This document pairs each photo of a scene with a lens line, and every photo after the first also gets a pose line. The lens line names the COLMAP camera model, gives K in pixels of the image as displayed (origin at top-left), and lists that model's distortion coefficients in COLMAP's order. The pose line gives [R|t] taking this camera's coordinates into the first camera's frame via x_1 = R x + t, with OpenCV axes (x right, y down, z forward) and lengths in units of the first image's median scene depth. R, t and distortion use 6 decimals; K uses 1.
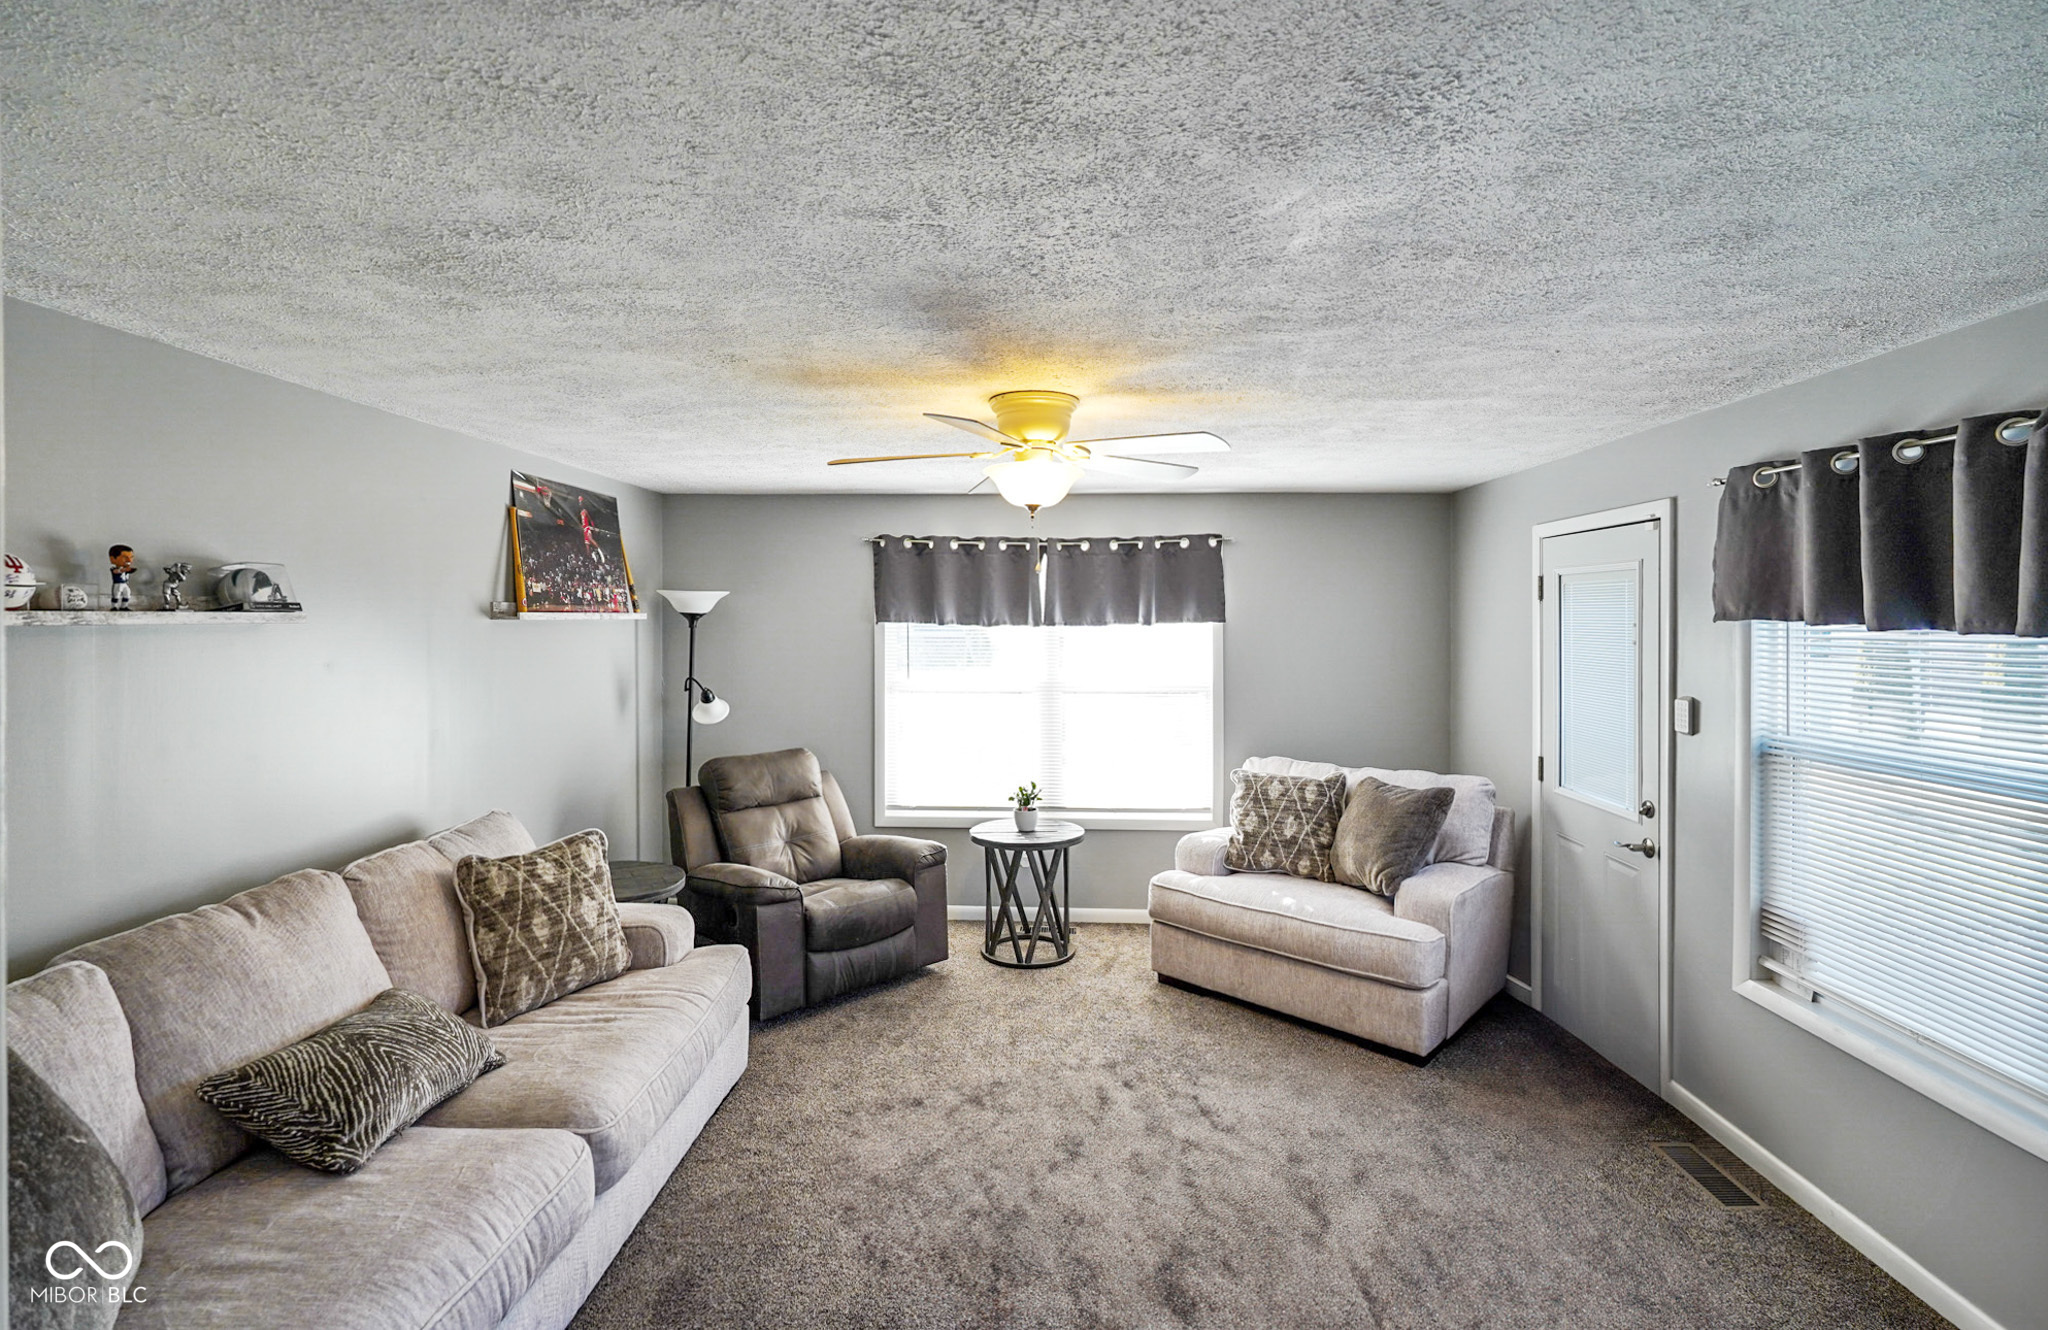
lens RADIAL K [[953.0, 0, 977.3], [0, 953.0, 623.7], [0, 0, 1]] dist [0.012266, 0.000766]
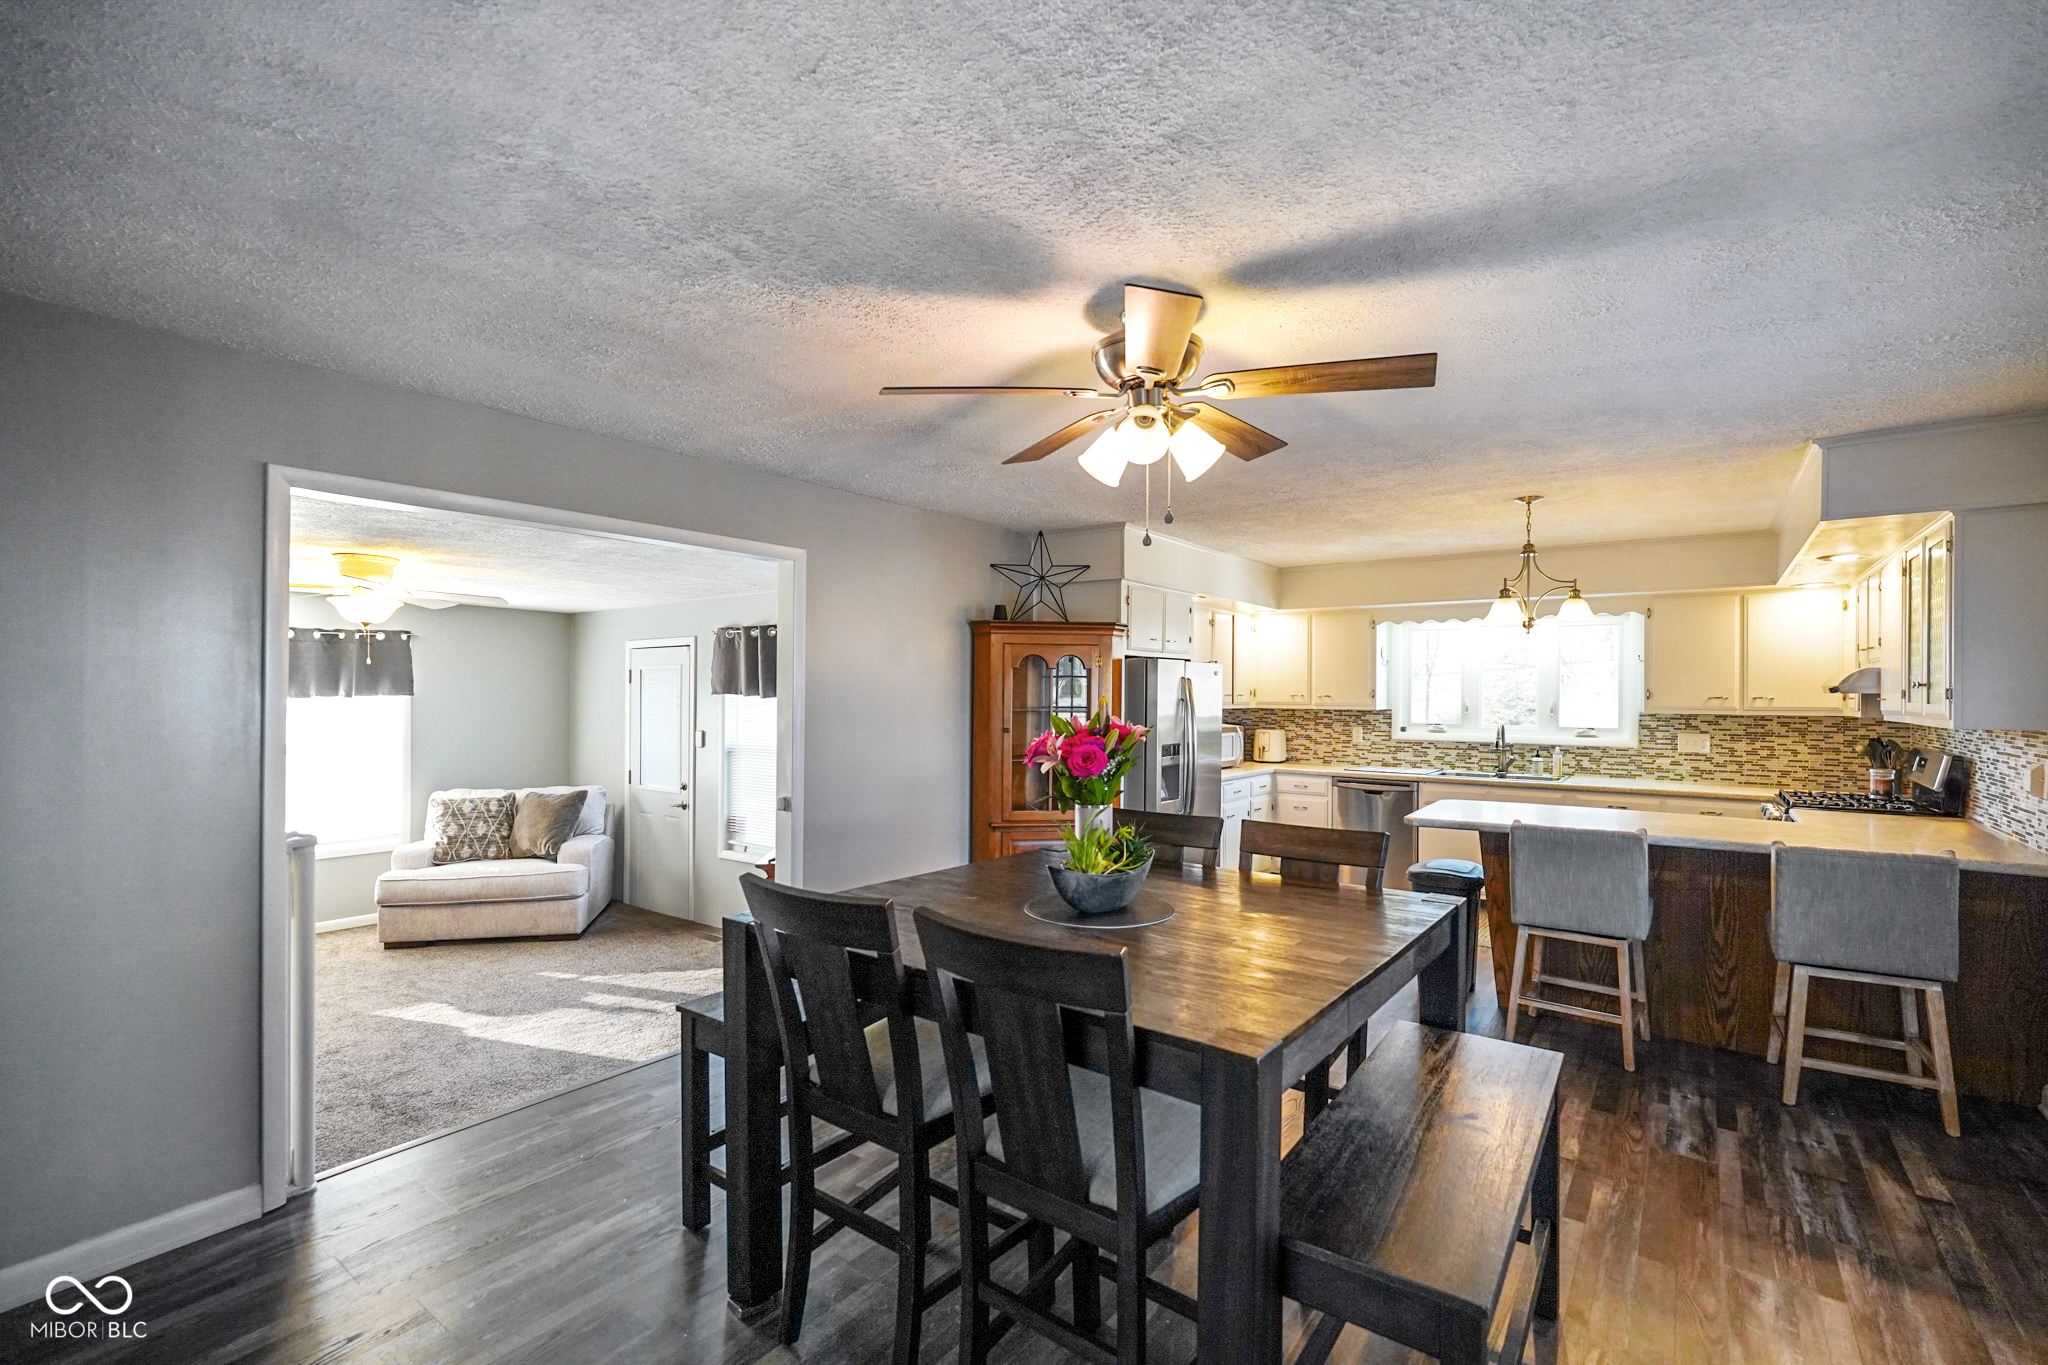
lens RADIAL K [[908.5, 0, 1031.7], [0, 908.5, 688.2], [0, 0, 1]] dist [-0.017426, 0.006916]
pose [[0.533934, 0.009706, 0.845471, -0.508960], [0.002297, 0.999914, -0.012929, 0.009630], [-0.845523, 0.008845, 0.533866, -0.621941]]
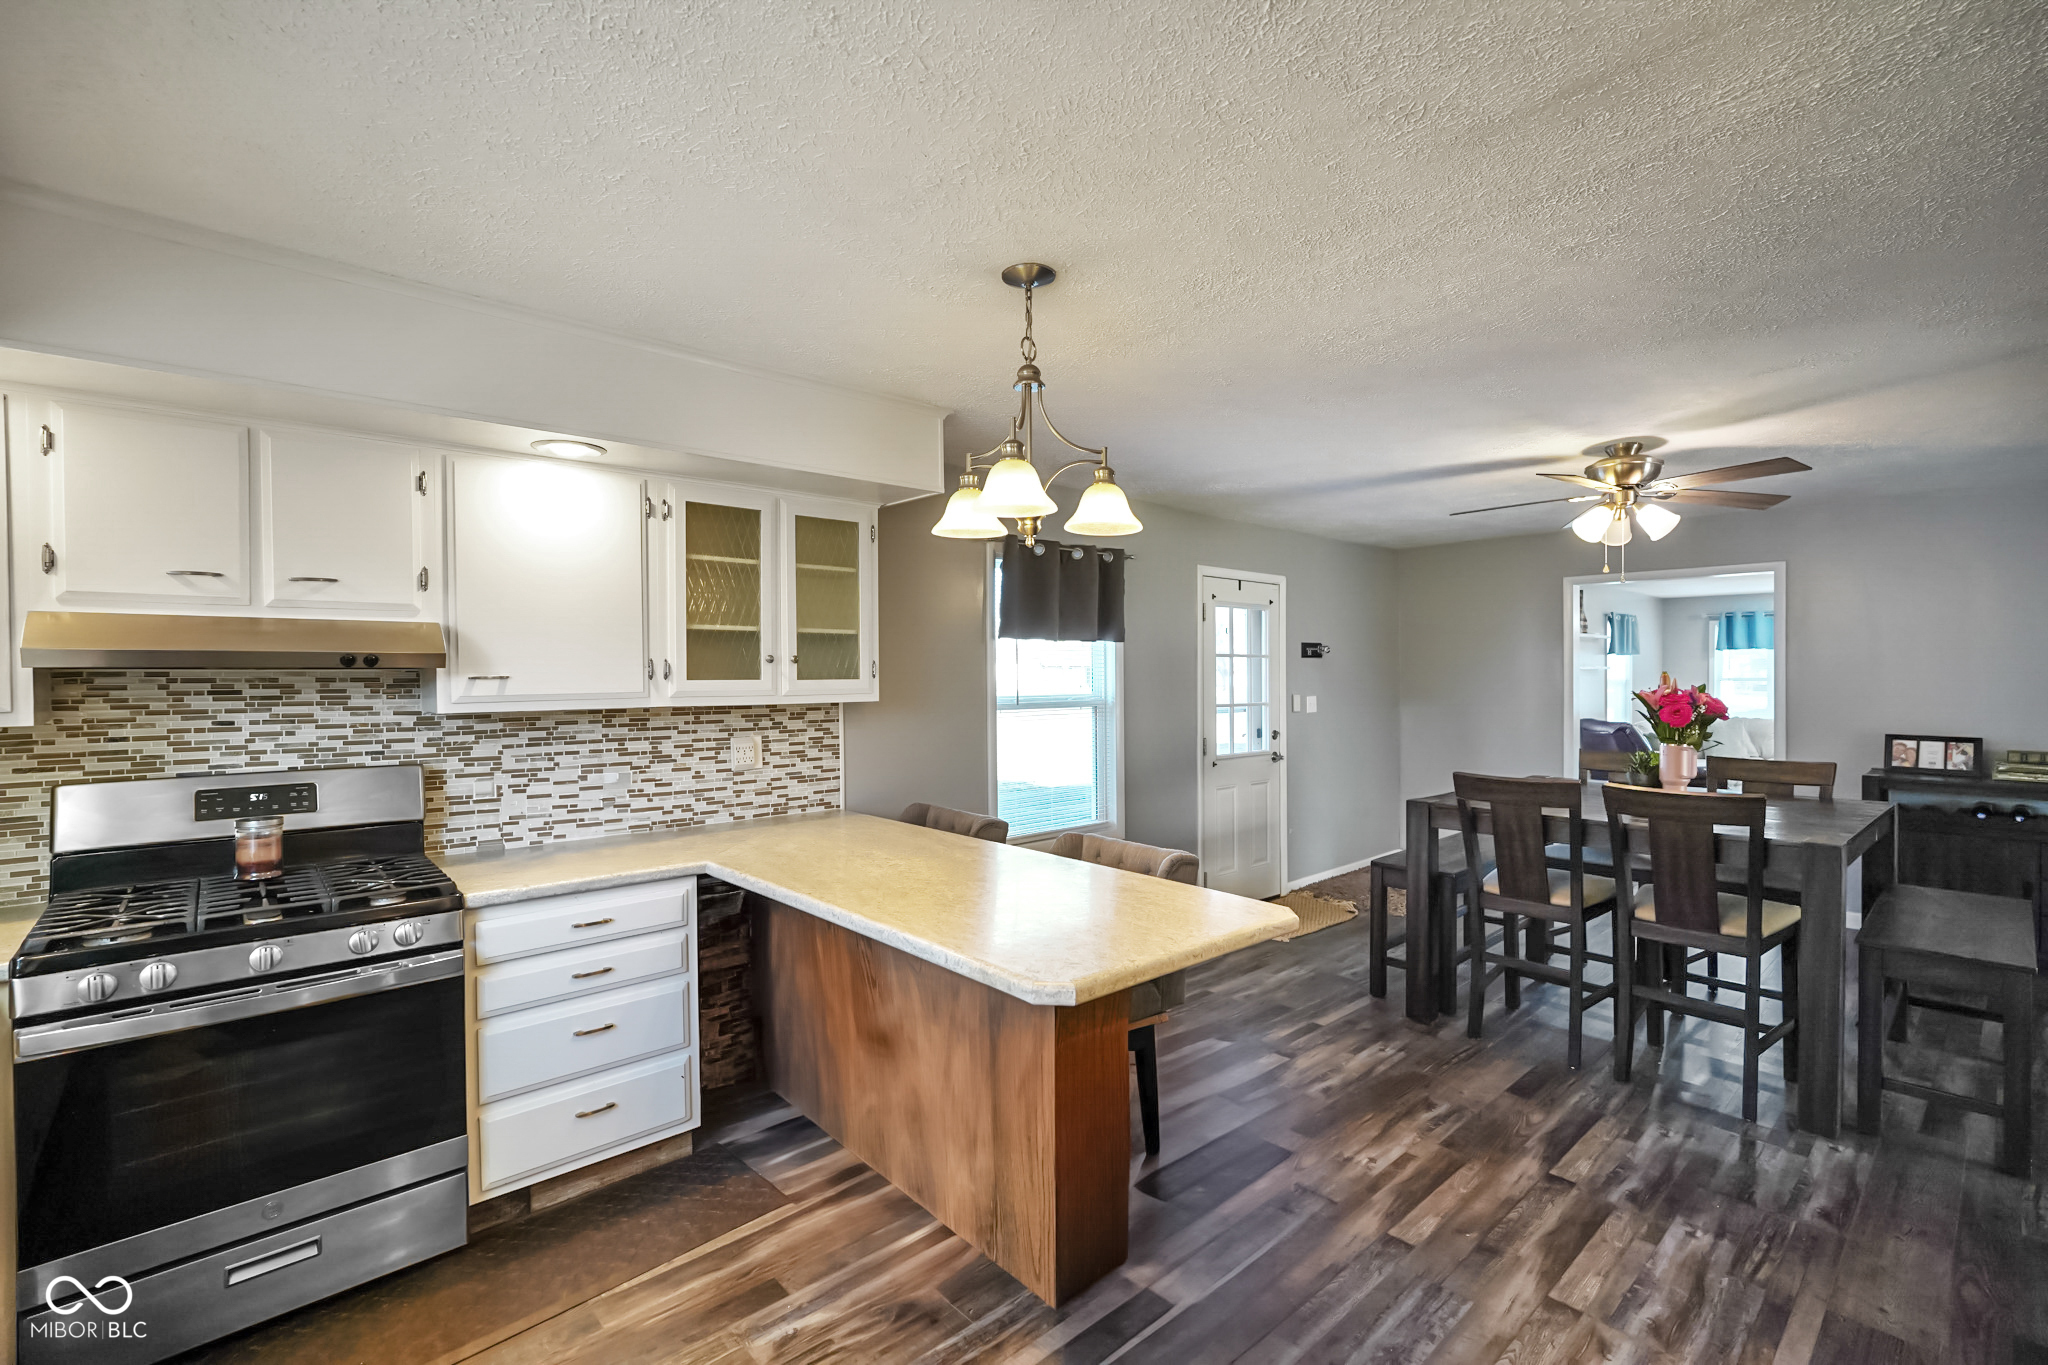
lens RADIAL K [[908.5, 0, 1022.8], [0, 908.5, 684.1], [0, 0, 1]] dist [-0.017426, 0.006916]
pose [[-0.694016, 0.014738, -0.719809, 1.200080], [-0.001249, 0.999764, 0.021674, 0.000785], [0.719959, 0.015941, -0.693834, -0.154770]]
